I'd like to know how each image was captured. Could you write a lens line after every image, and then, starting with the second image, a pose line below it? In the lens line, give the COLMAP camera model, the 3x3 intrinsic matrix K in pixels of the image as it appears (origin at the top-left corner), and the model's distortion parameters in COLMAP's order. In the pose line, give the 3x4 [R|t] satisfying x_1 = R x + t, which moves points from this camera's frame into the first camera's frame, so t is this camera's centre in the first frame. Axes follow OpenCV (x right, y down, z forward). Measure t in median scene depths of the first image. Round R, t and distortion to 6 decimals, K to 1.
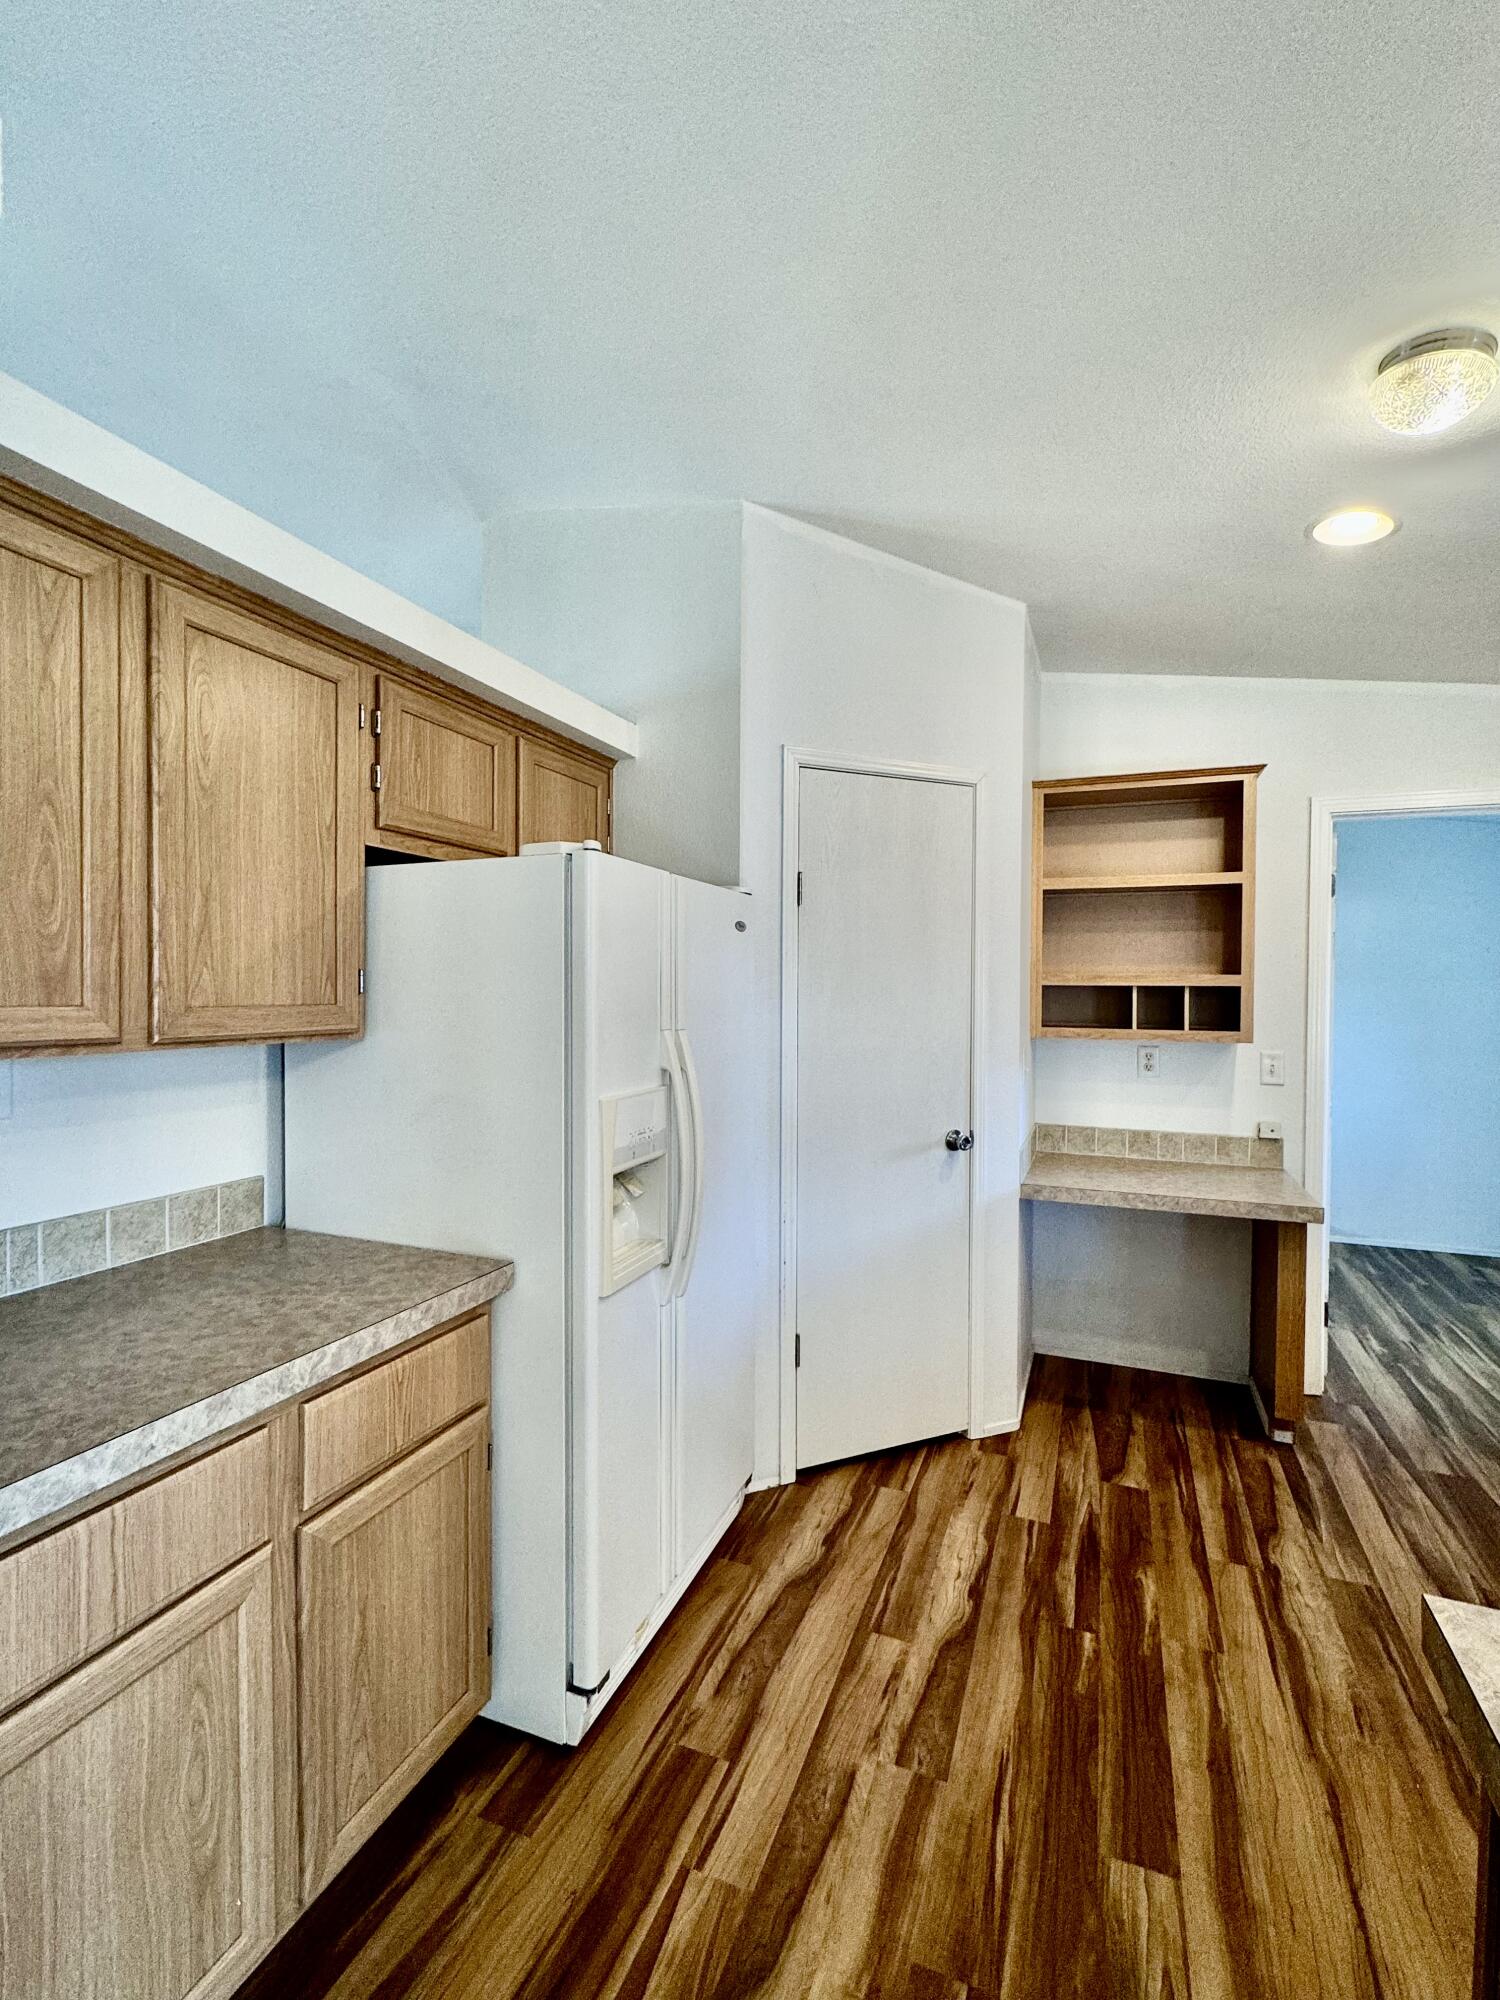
lens RADIAL K [[893.1, 0, 750.0], [0, 893.1, 1000.0], [0, 0, 1]] dist [-0.002897, 0.000339]
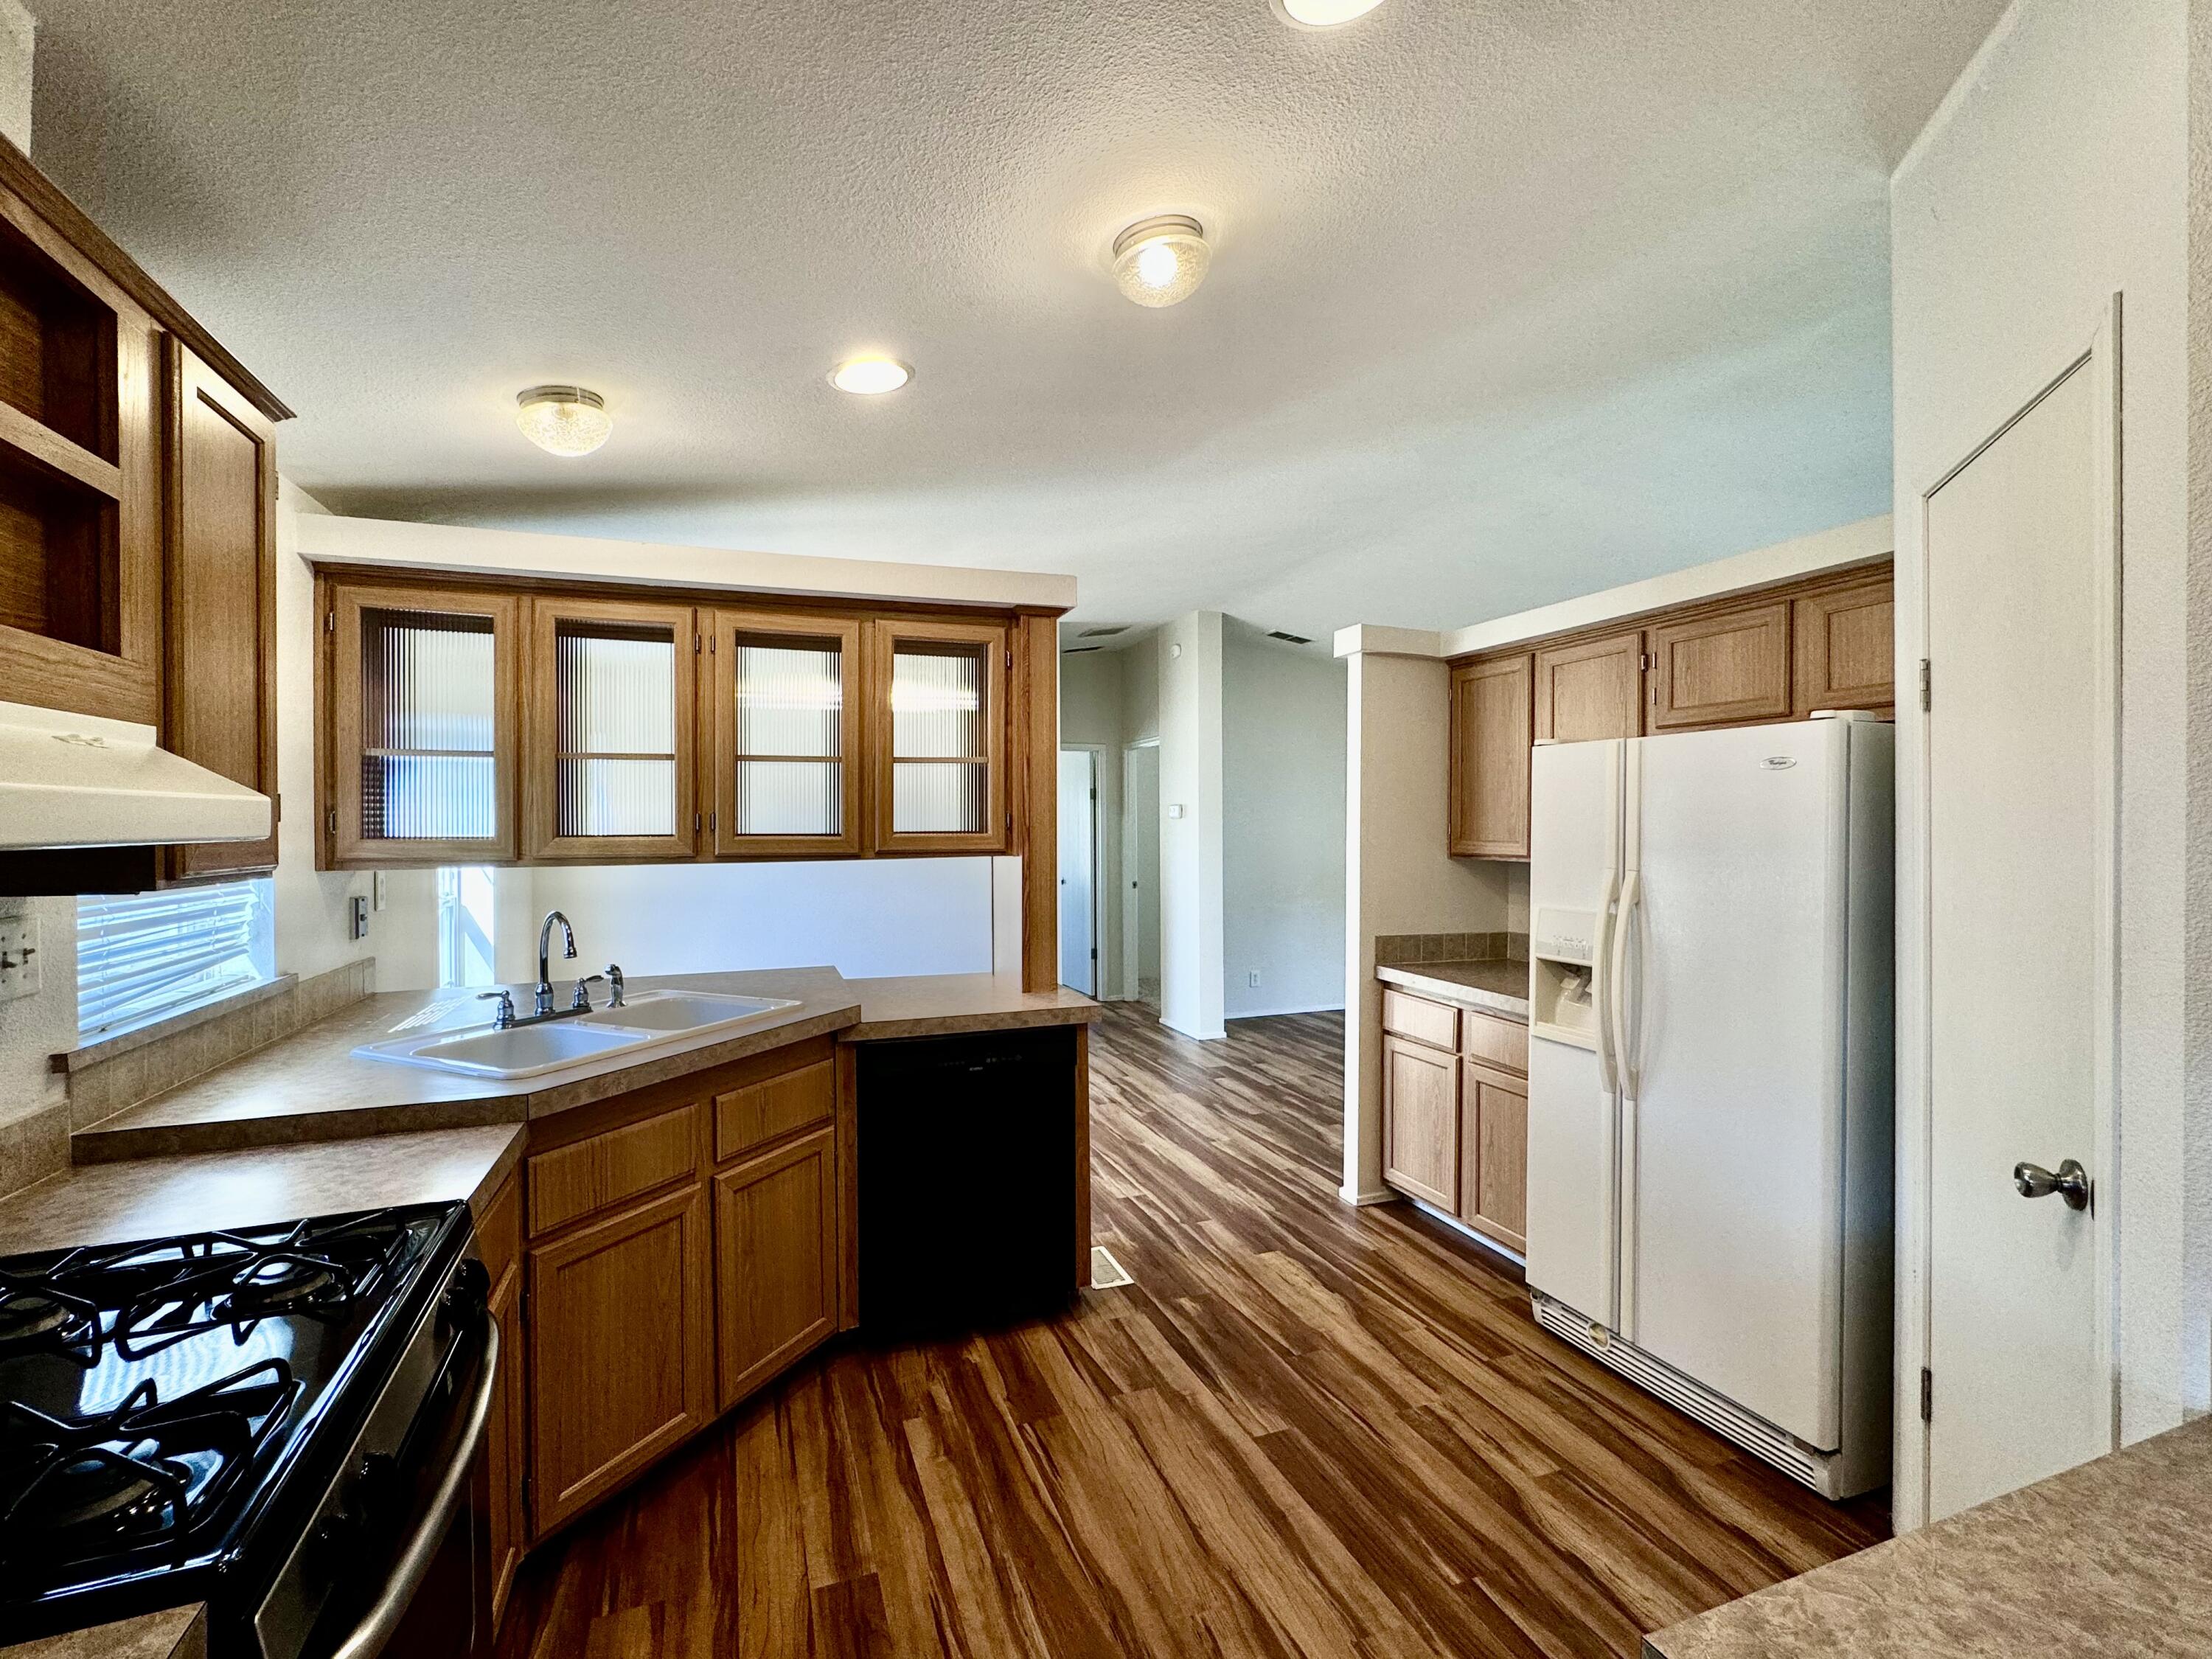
lens RADIAL K [[987.8, 0, 1105.2], [0, 987.8, 832.2], [0, 0, 1]] dist [-0.002897, 0.000339]
pose [[-0.734629, -0.001904, -0.678466, 1.478789], [-0.013488, 0.999839, 0.011799, -0.022856], [0.678335, 0.017819, -0.734537, 1.685590]]
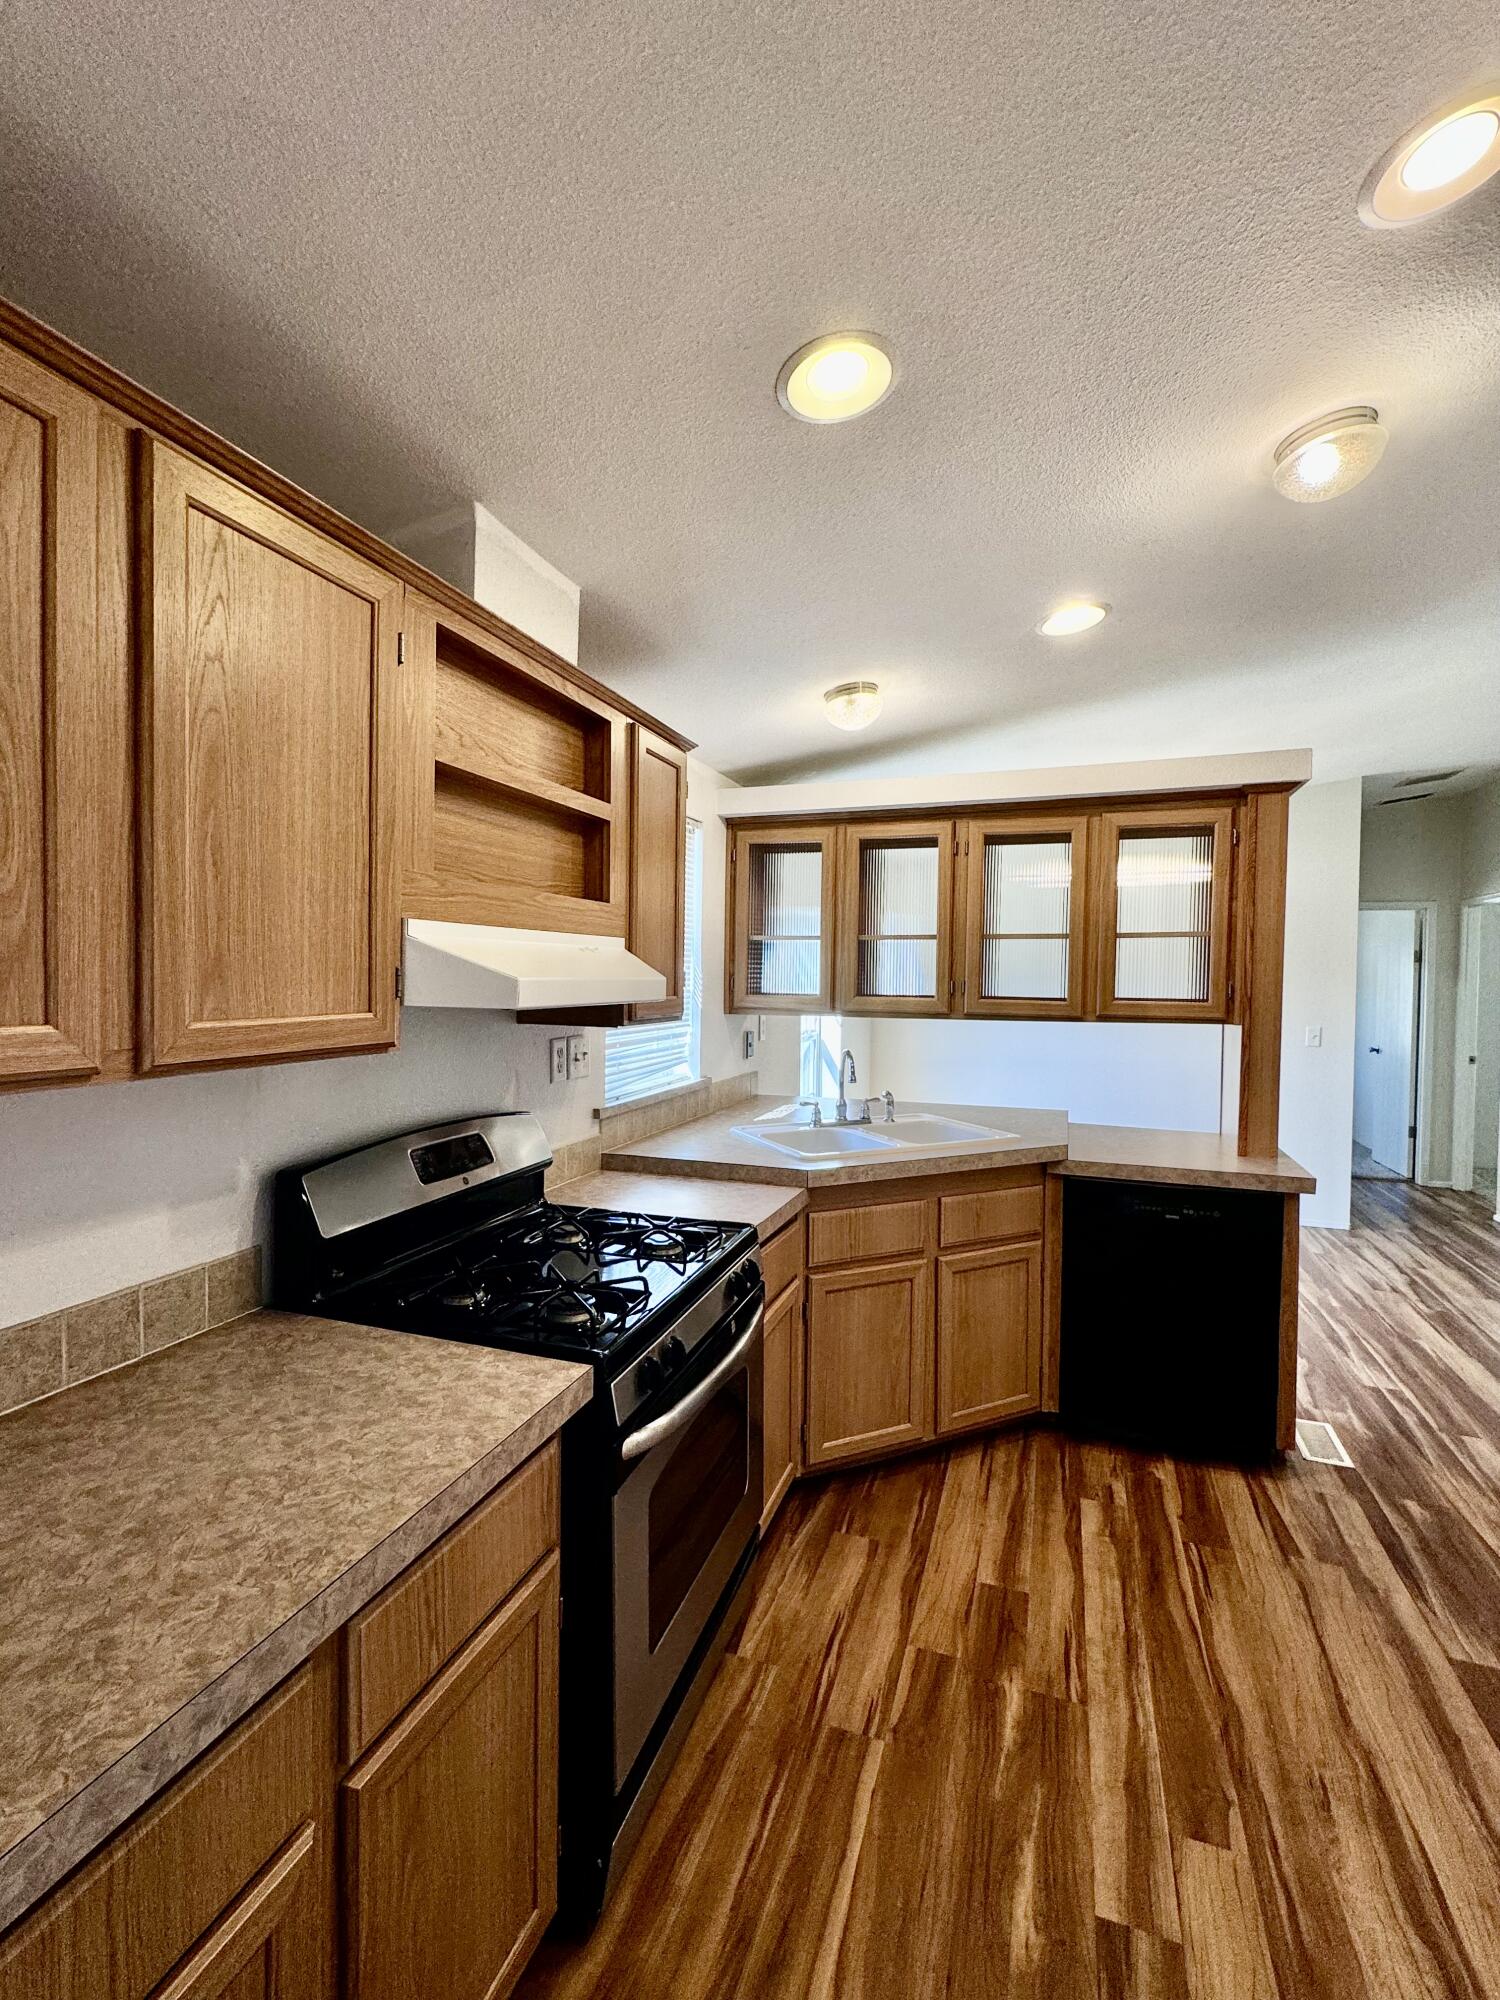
lens RADIAL K [[893.1, 0, 750.0], [0, 893.1, 1000.0], [0, 0, 1]] dist [-0.002897, 0.000339]
pose [[-0.998744, -0.021282, -0.045353, 1.379594], [-0.023148, 0.998891, 0.041008, -0.052911], [0.044430, 0.042006, -0.998129, 1.917437]]
